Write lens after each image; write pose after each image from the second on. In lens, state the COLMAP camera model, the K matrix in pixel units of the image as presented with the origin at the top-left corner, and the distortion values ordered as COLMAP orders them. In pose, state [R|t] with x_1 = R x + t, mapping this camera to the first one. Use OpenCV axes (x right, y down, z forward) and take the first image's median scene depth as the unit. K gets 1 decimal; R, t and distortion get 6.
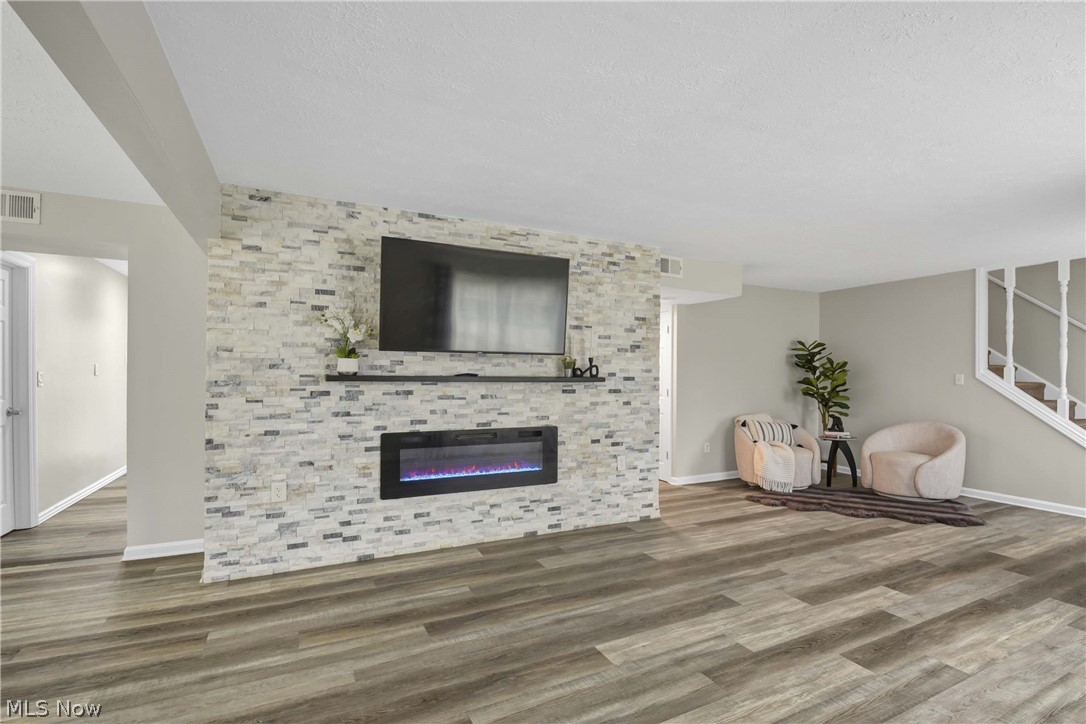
lens RADIAL K [[477.7, 0, 560.6], [0, 477.7, 376.4], [0, 0, 1]] dist [-0.004531, -0.002551]
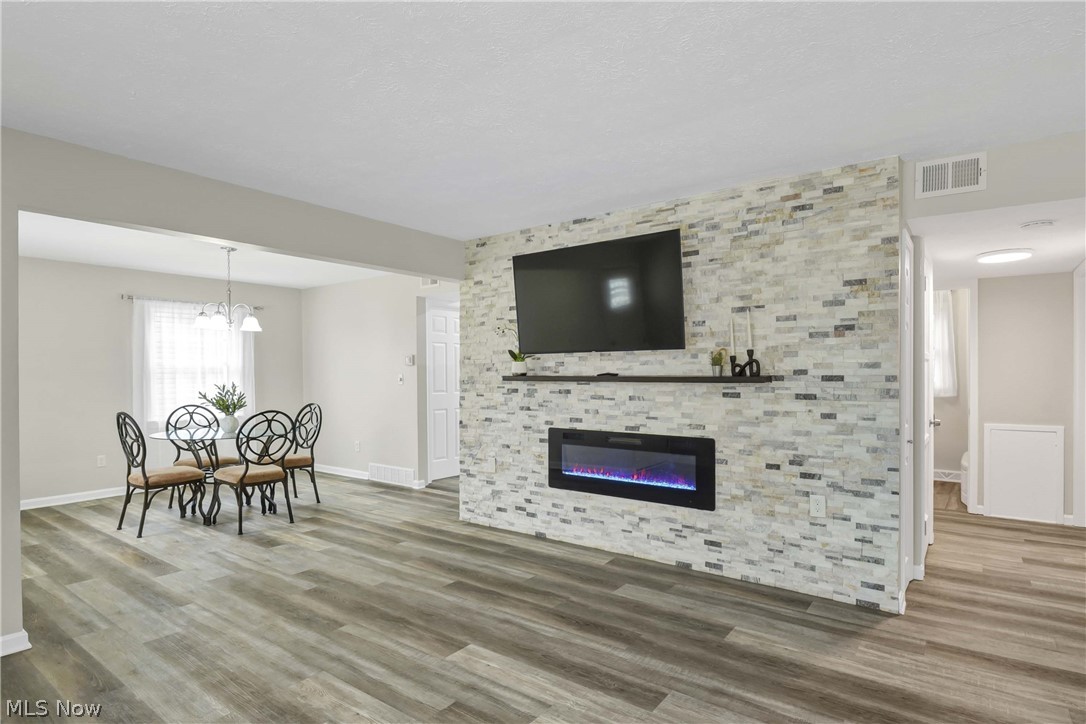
lens RADIAL K [[567.2, 0, 575.0], [0, 567.2, 380.2], [0, 0, 1]] dist [0.003047, -0.002937]
pose [[0.486256, 0.000603, -0.873816, 0.790450], [0.004480, 0.999985, 0.003182, 0.004286], [0.873805, -0.005462, 0.486246, 0.395590]]
